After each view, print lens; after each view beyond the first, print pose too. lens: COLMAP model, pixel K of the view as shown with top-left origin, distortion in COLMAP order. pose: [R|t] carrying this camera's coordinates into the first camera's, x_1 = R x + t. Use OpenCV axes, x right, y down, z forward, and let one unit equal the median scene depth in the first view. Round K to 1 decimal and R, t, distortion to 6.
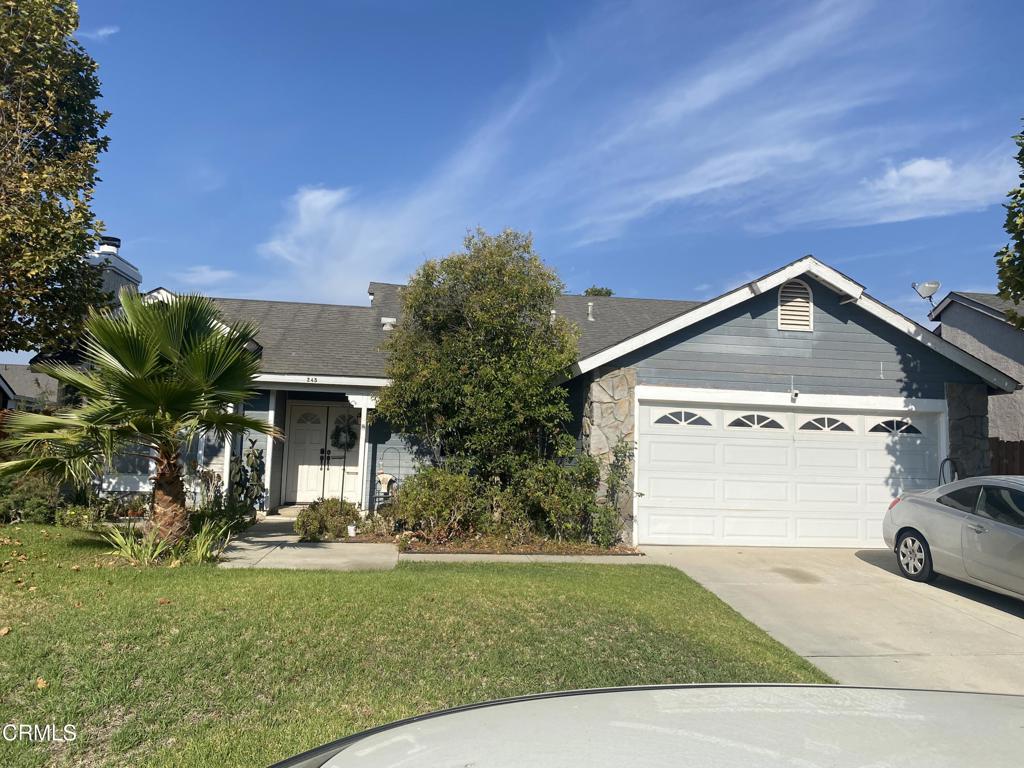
lens RADIAL K [[765.4, 0, 529.4], [0, 765.4, 360.0], [0, 0, 1]] dist [0.039090, -0.012858]
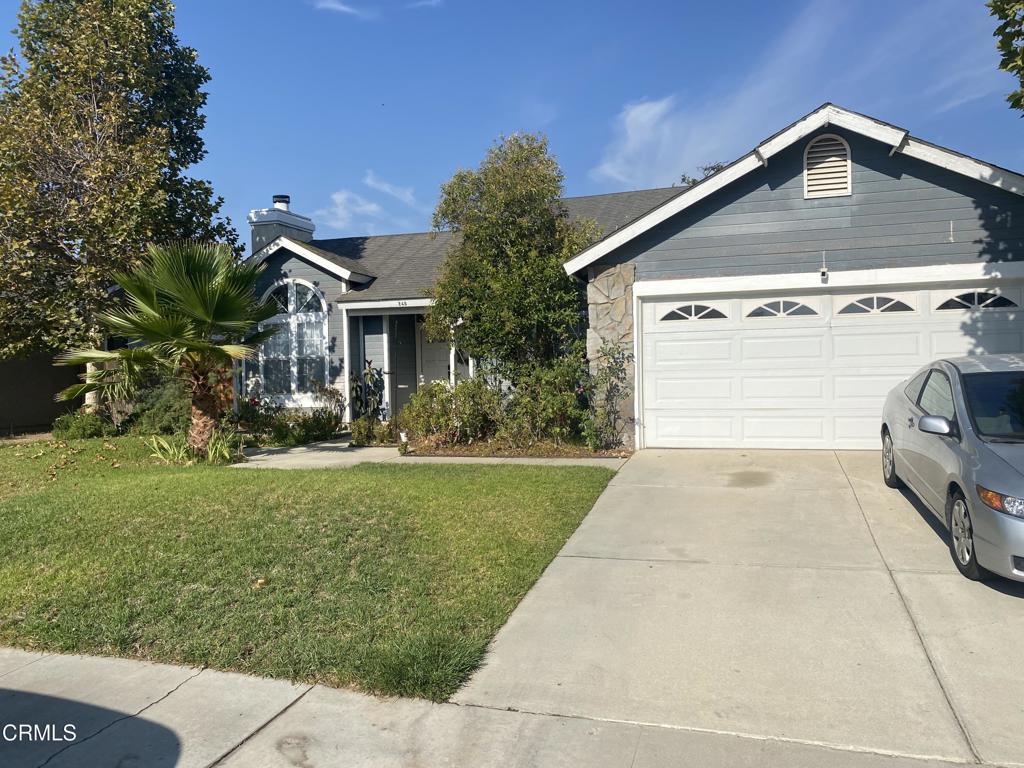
lens RADIAL K [[765.4, 0, 539.6], [0, 765.4, 356.3], [0, 0, 1]] dist [0.039090, -0.012858]
pose [[0.908084, -0.056384, -0.414976, 0.400758], [0.102673, 0.990628, 0.090079, 0.025974], [0.406008, -0.124406, 0.905362, 0.089133]]
